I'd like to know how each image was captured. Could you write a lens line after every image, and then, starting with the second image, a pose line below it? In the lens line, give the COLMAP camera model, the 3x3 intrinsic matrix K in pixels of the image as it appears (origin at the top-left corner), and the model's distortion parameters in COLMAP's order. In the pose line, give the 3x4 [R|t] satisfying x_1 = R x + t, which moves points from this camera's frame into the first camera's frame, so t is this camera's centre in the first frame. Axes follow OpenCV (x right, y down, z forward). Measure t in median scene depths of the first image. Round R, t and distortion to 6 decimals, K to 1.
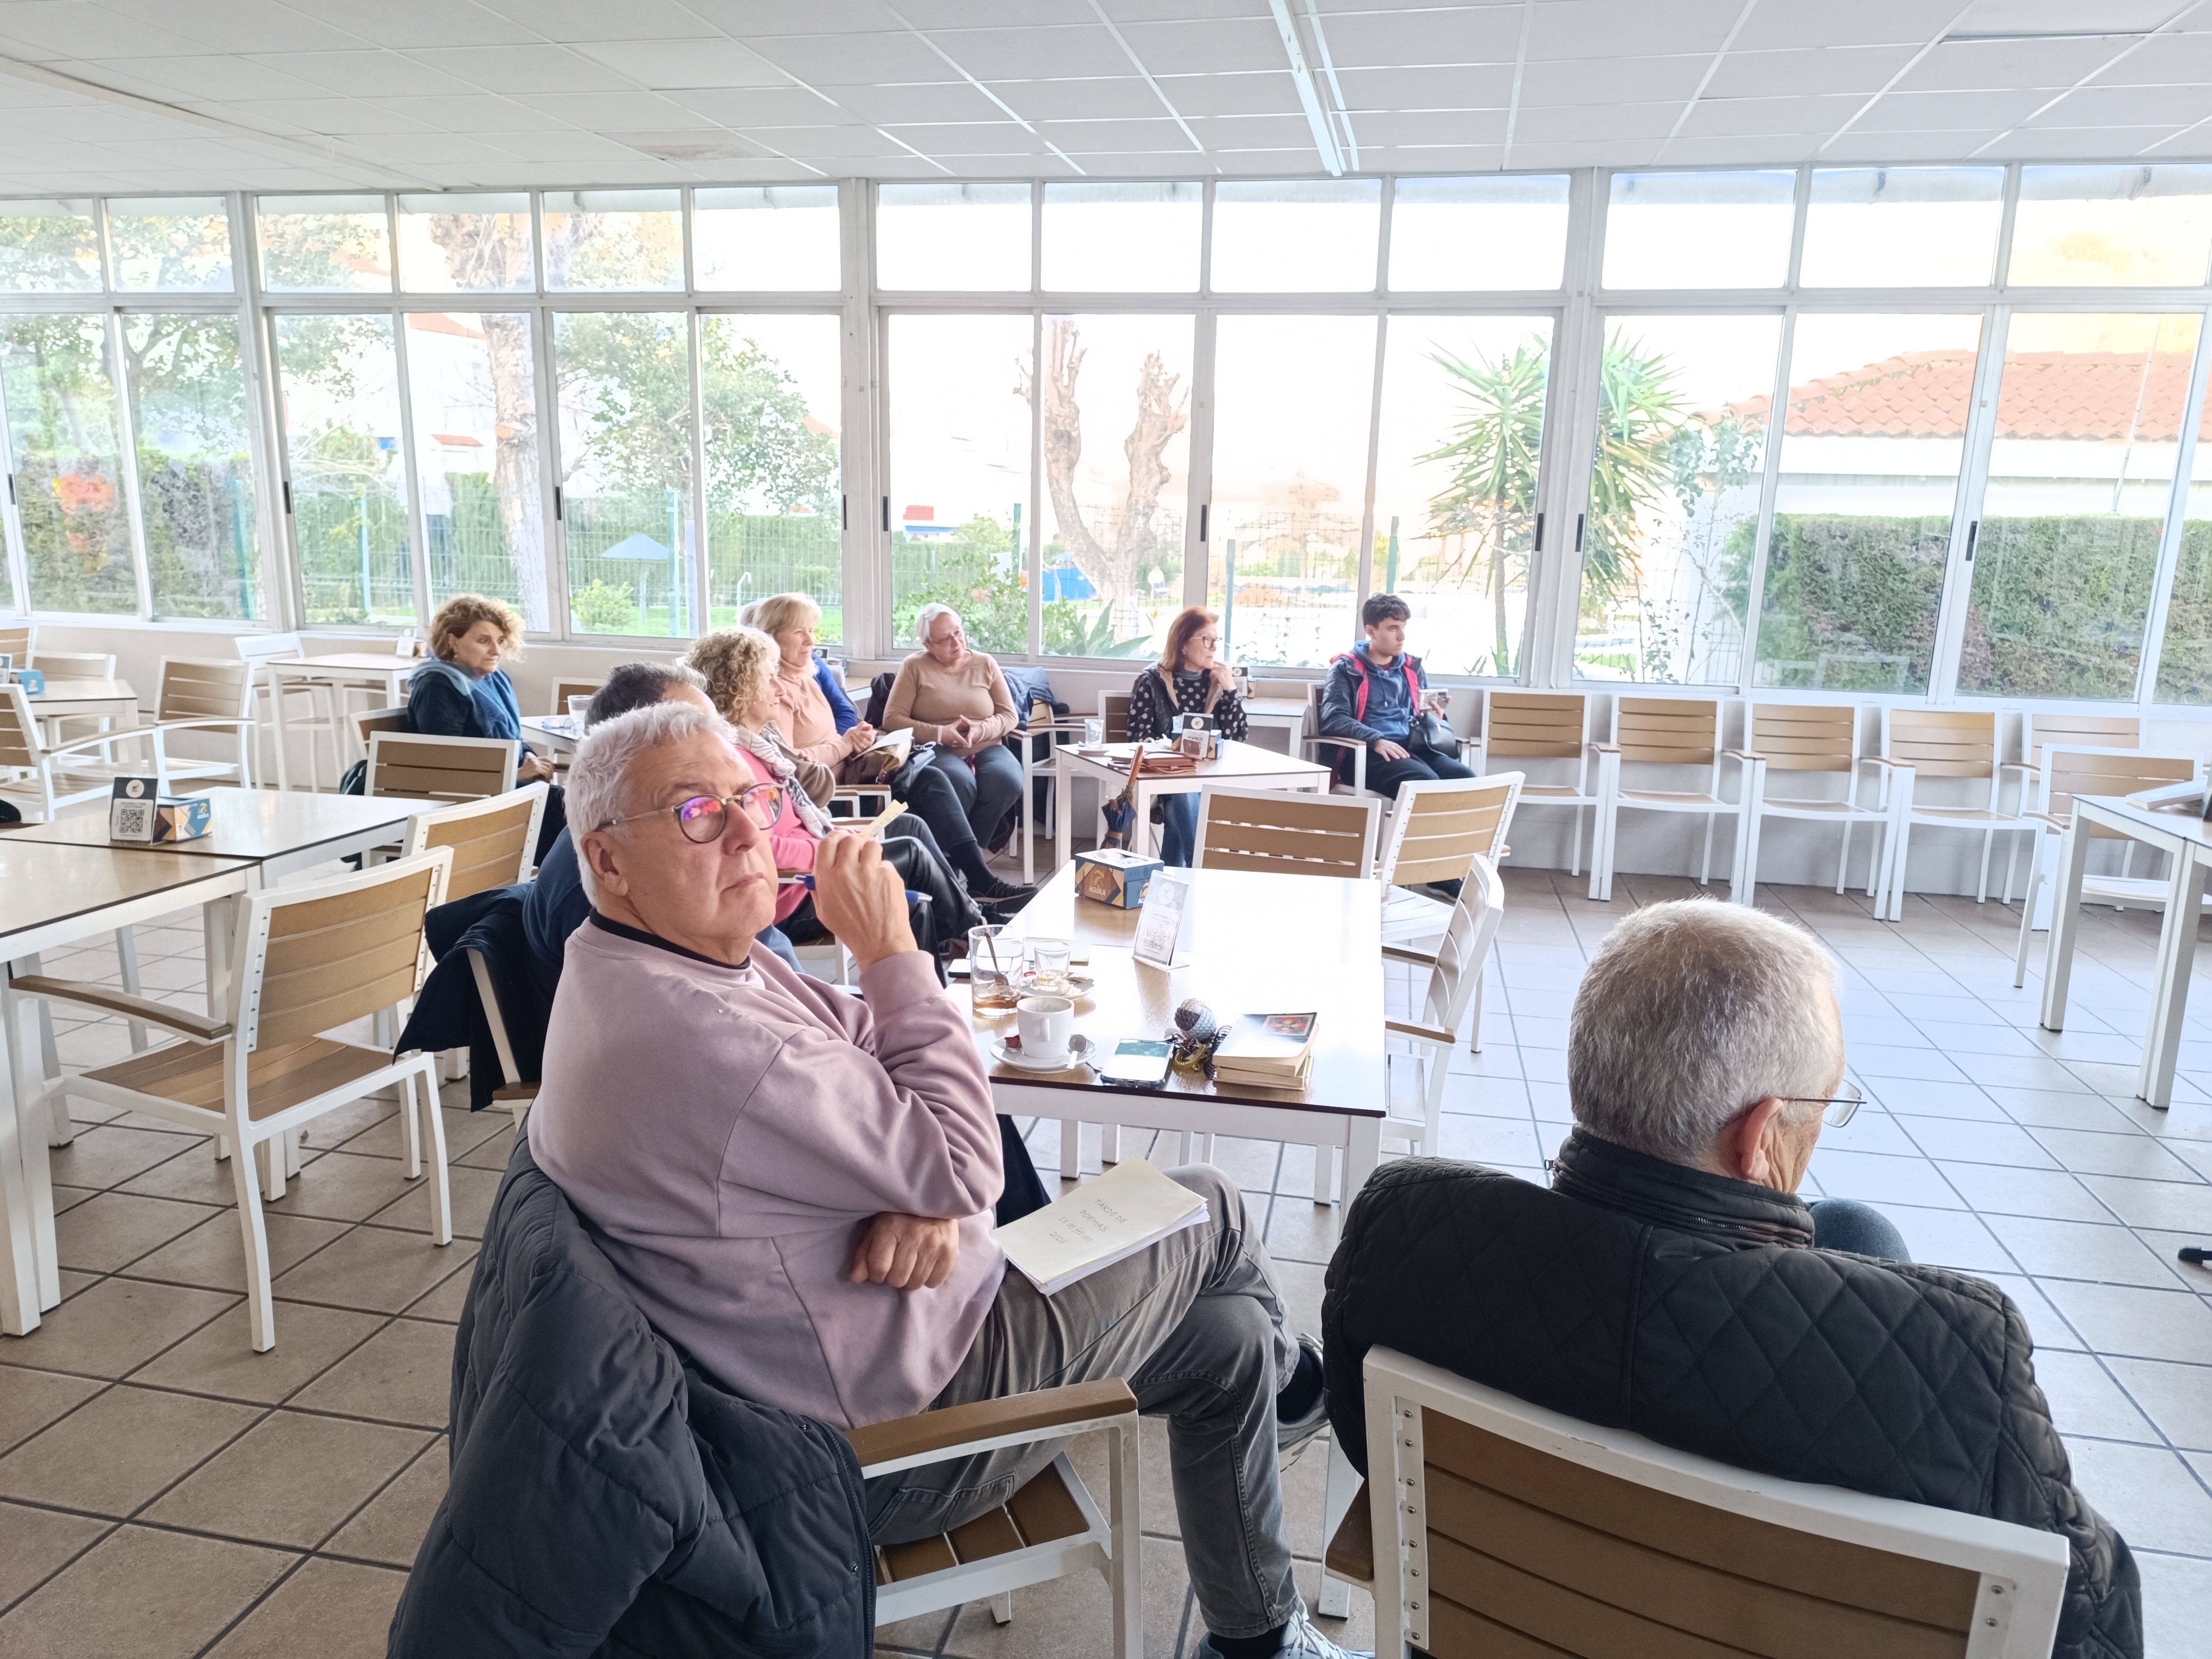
lens RADIAL K [[1512.4, 0, 1095.5], [0, 1512.4, 830.4], [0, 0, 1]] dist [0.033952, -0.035602]
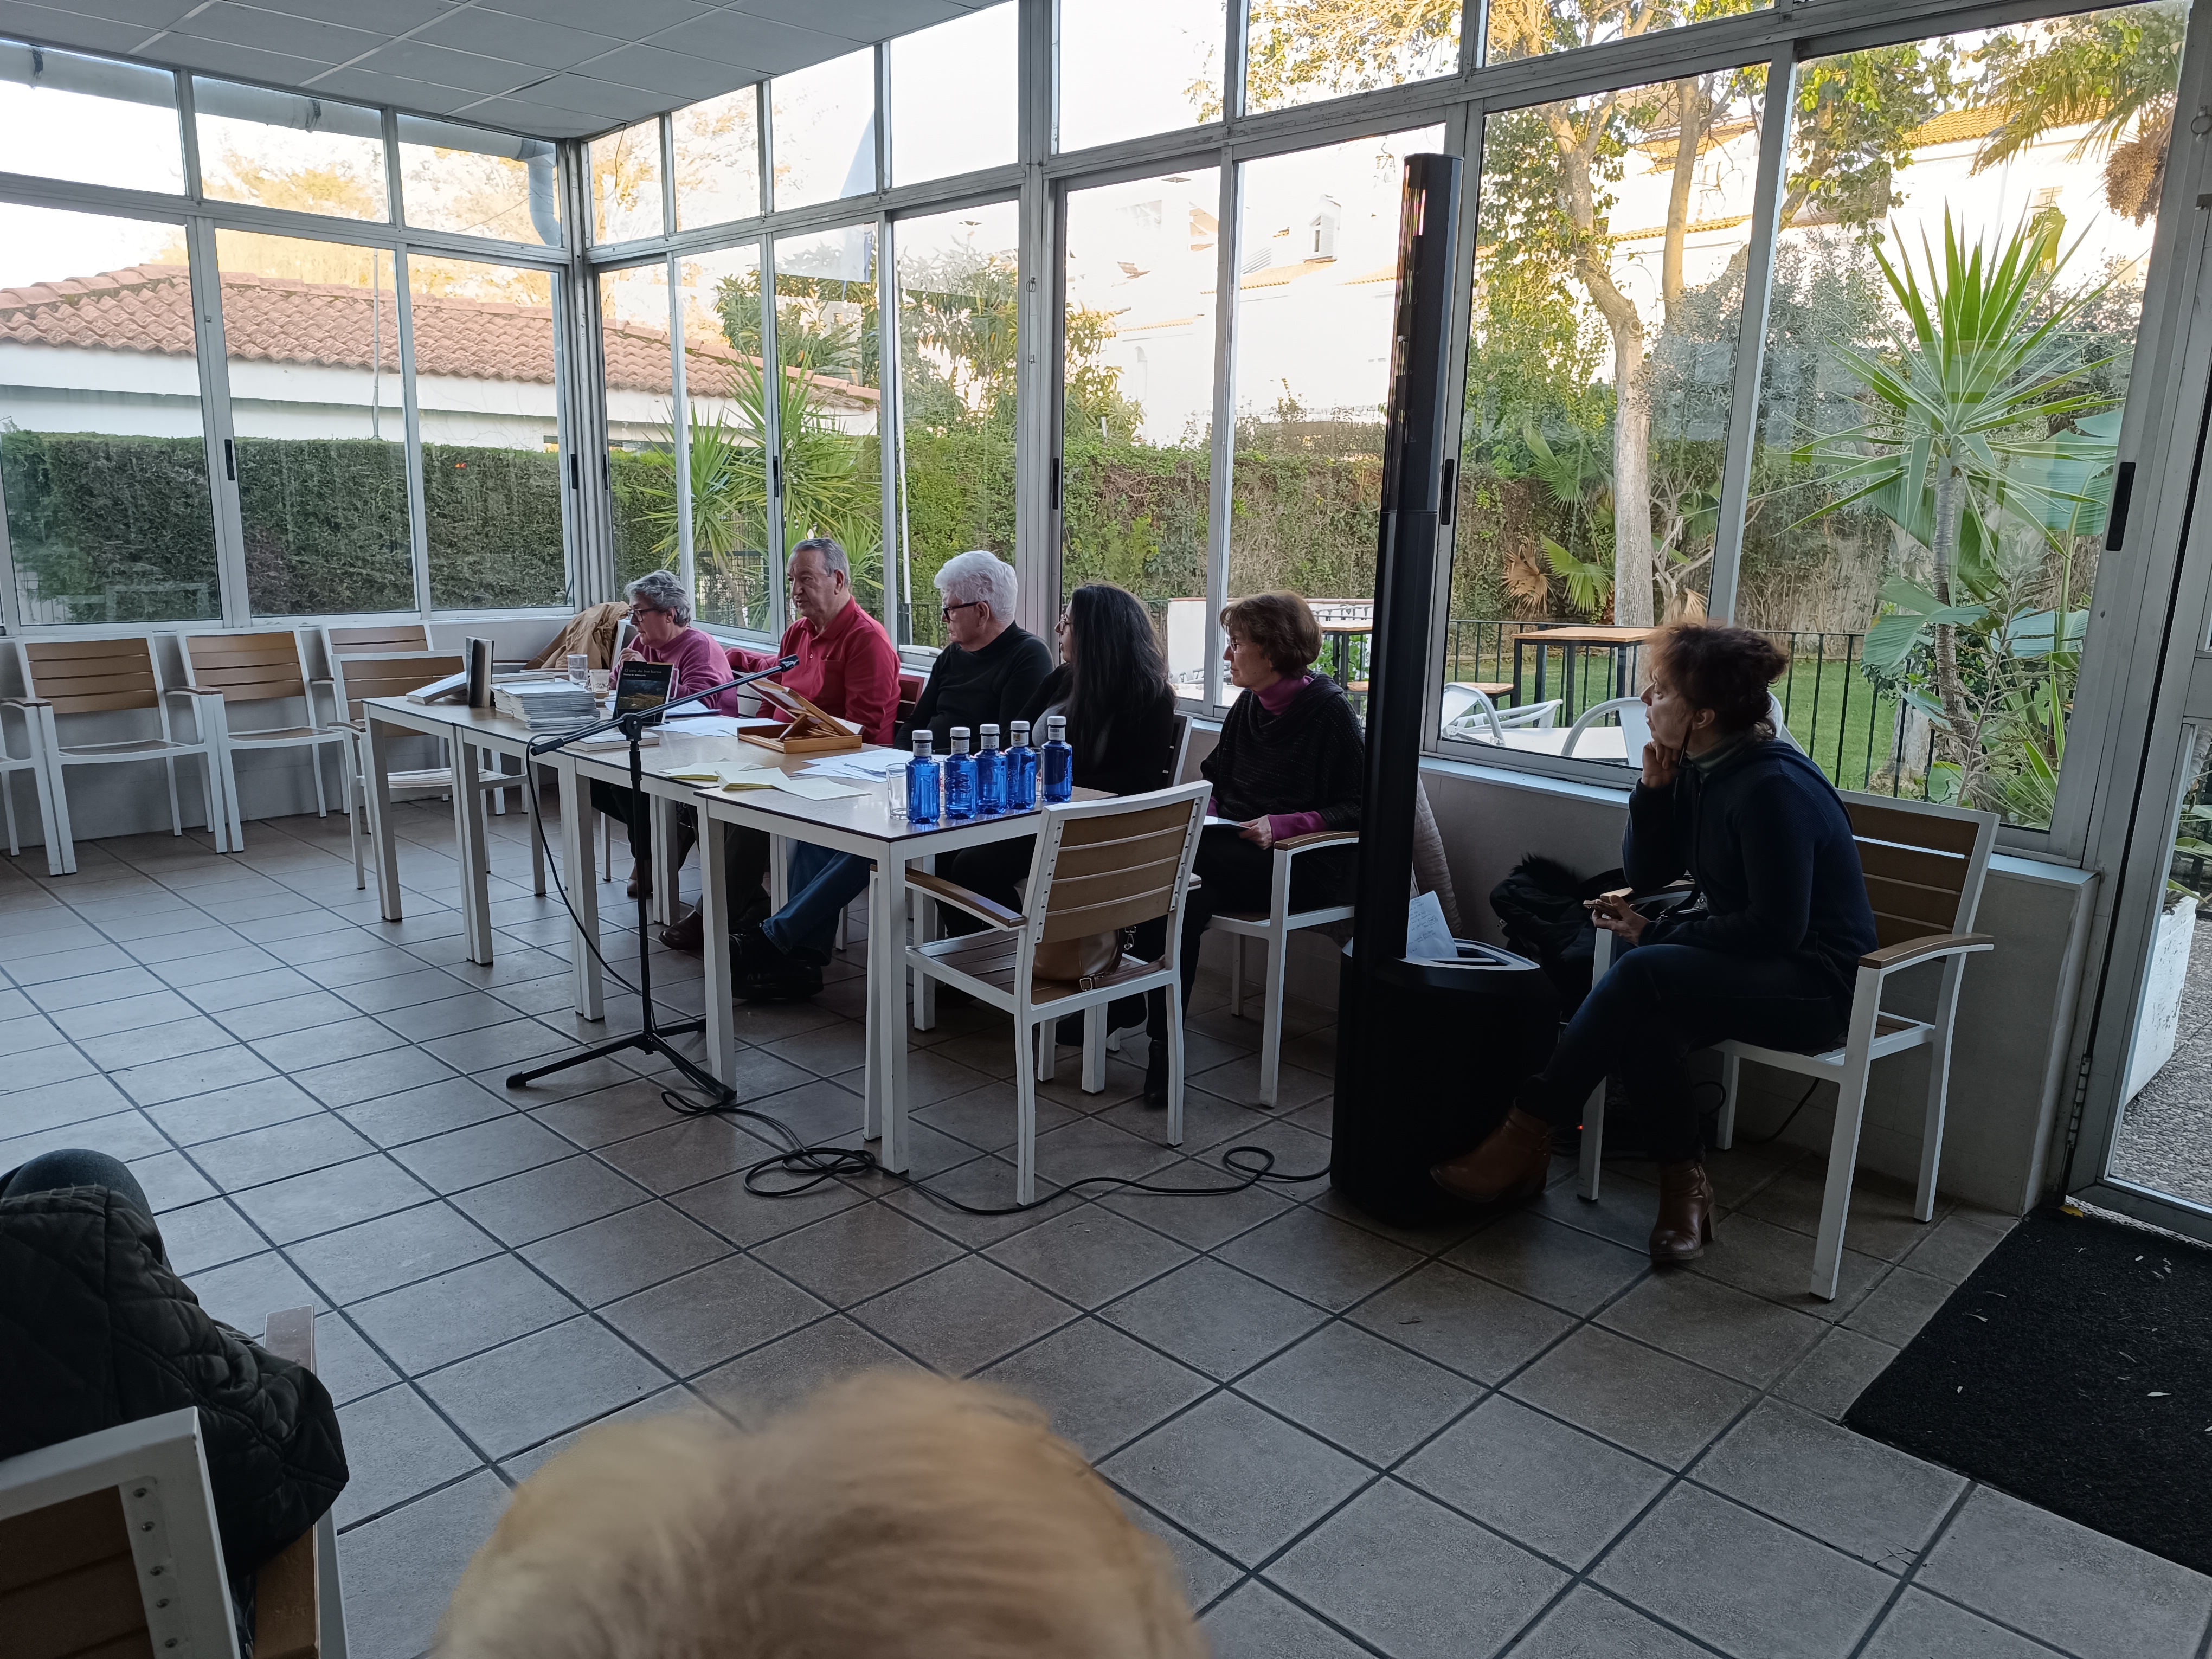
lens RADIAL K [[1512.4, 0, 1095.5], [0, 1512.4, 830.4], [0, 0, 1]] dist [0.033952, -0.035602]
pose [[0.549107, -0.192585, 0.813261, 0.032975], [0.157248, 0.979516, 0.125783, 0.009482], [-0.820826, 0.058815, 0.568142, -0.009552]]
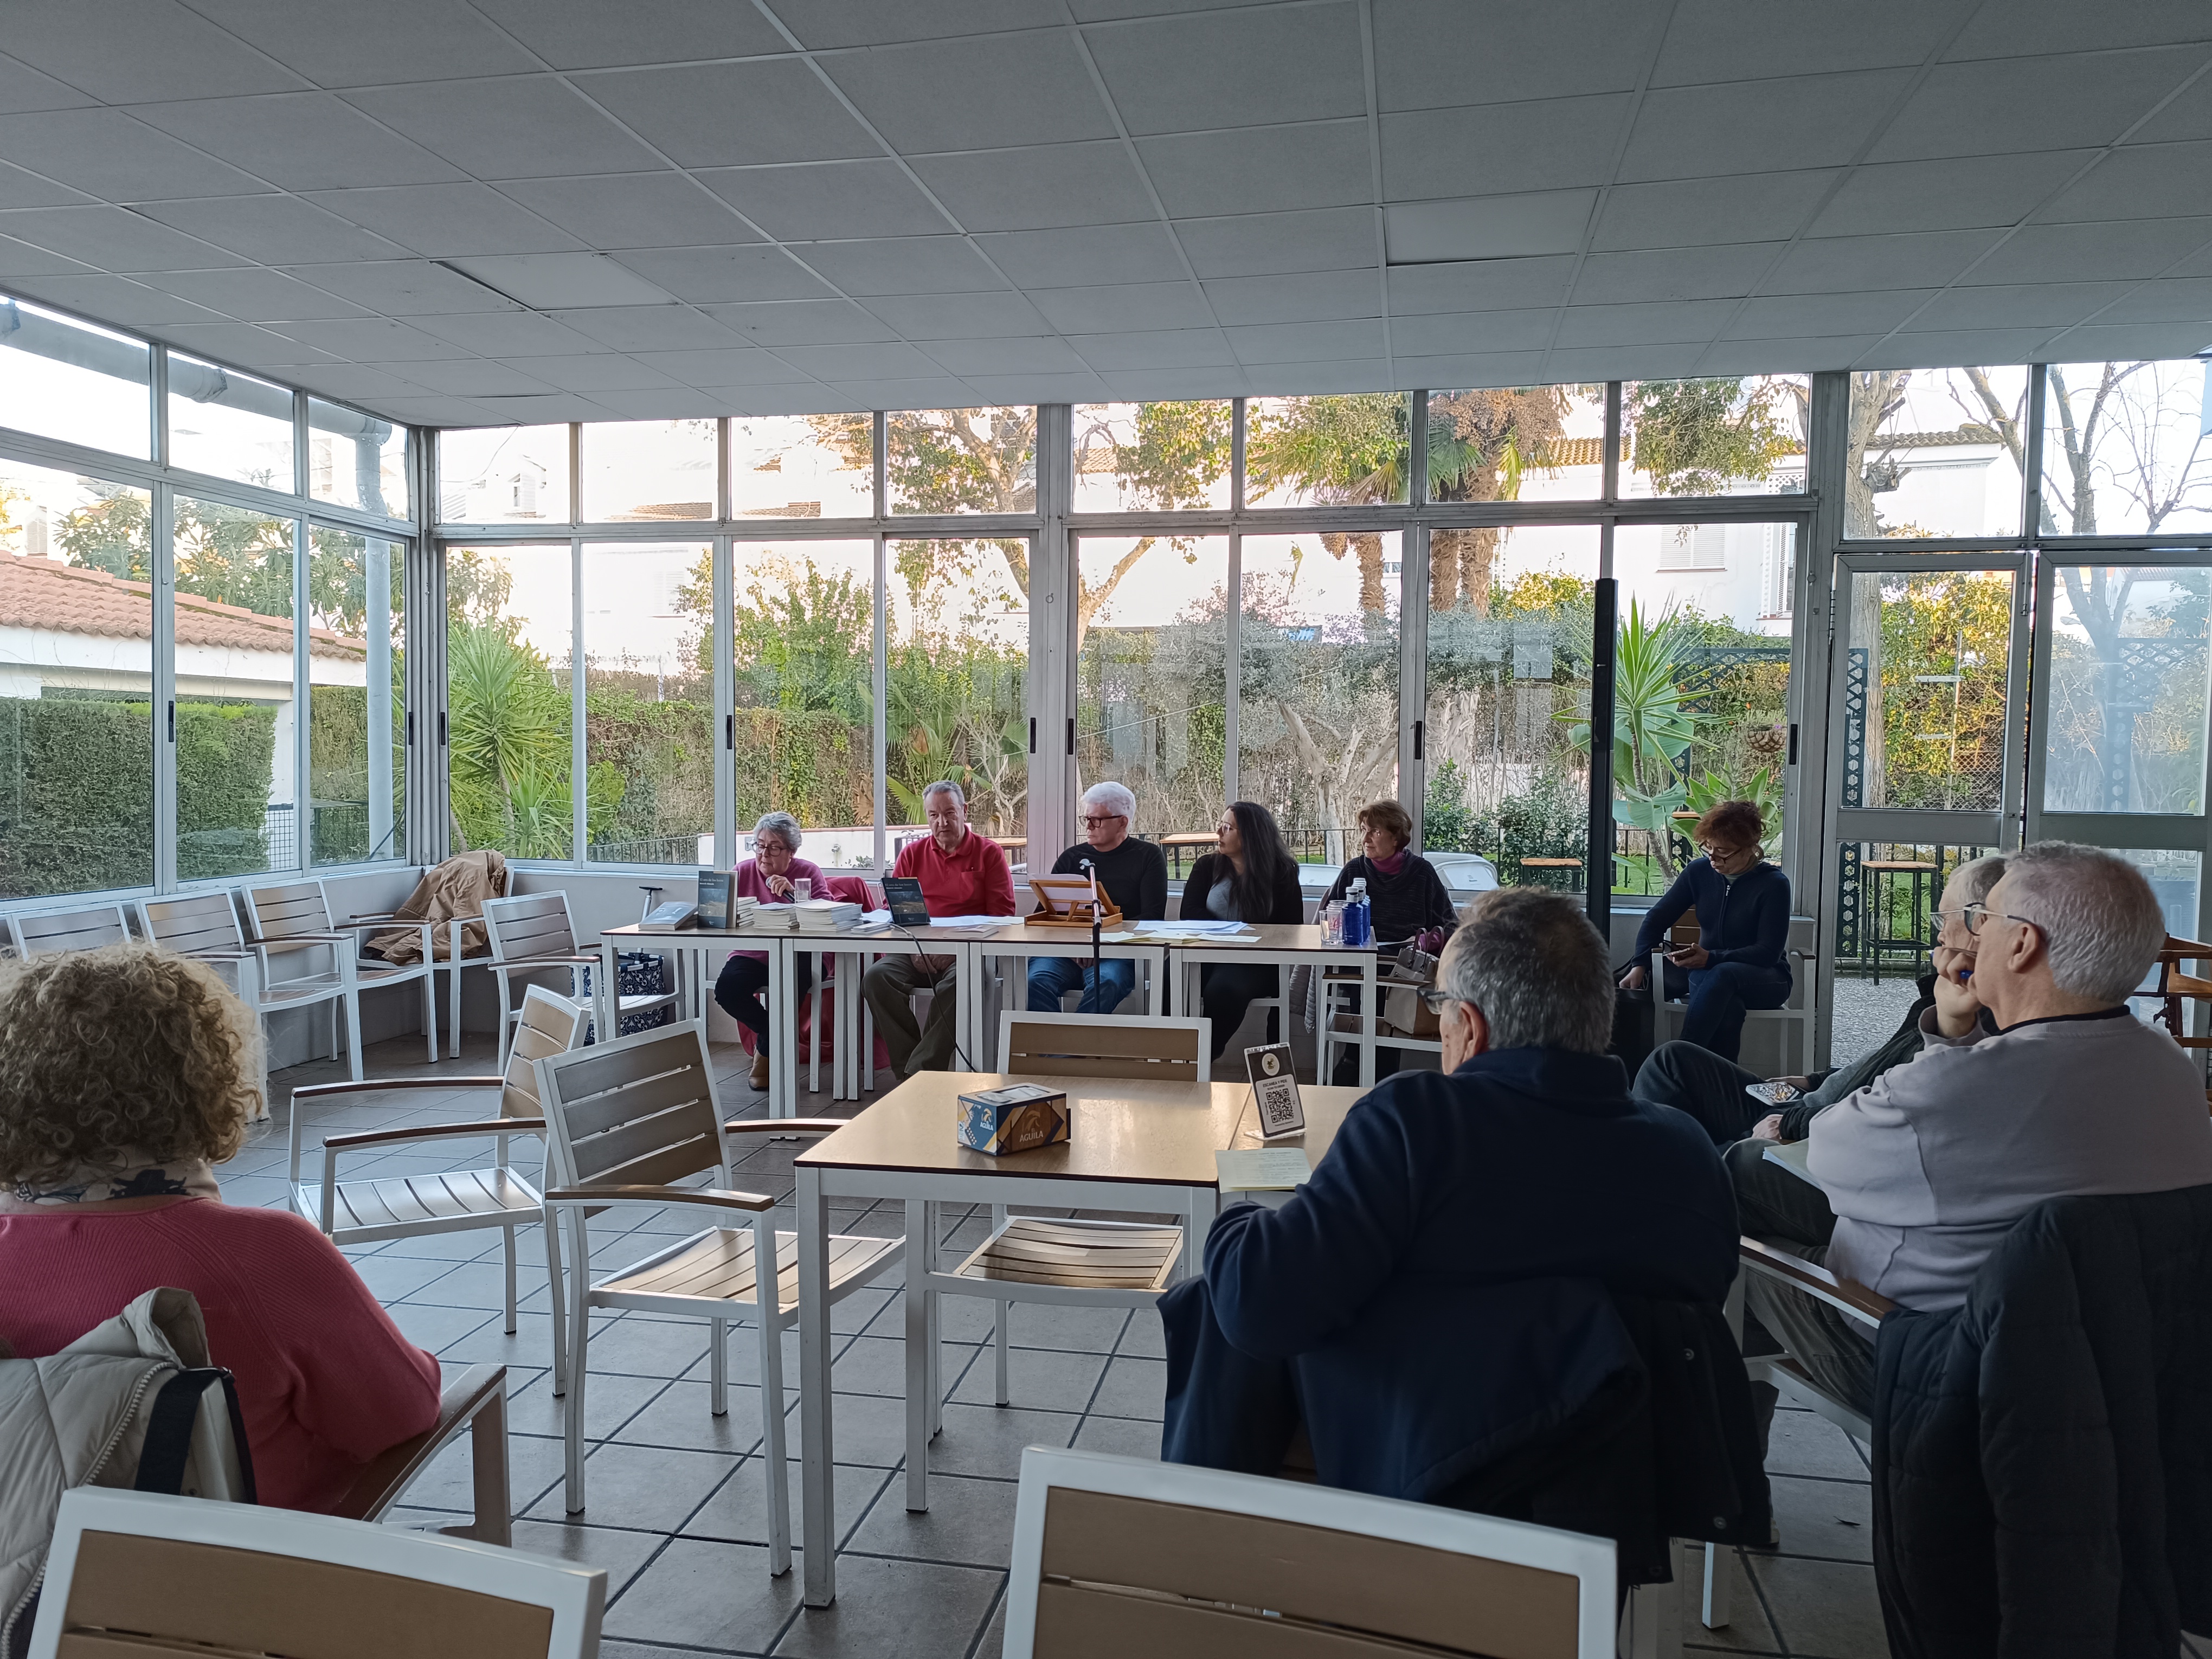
lens RADIAL K [[1512.4, 0, 1095.5], [0, 1512.4, 830.4], [0, 0, 1]] dist [0.033952, -0.035602]
pose [[-0.001180, -0.077609, 0.996983, -0.387223], [0.189858, 0.978833, 0.076421, -0.085637], [-0.981811, 0.189375, 0.013580, 0.428105]]
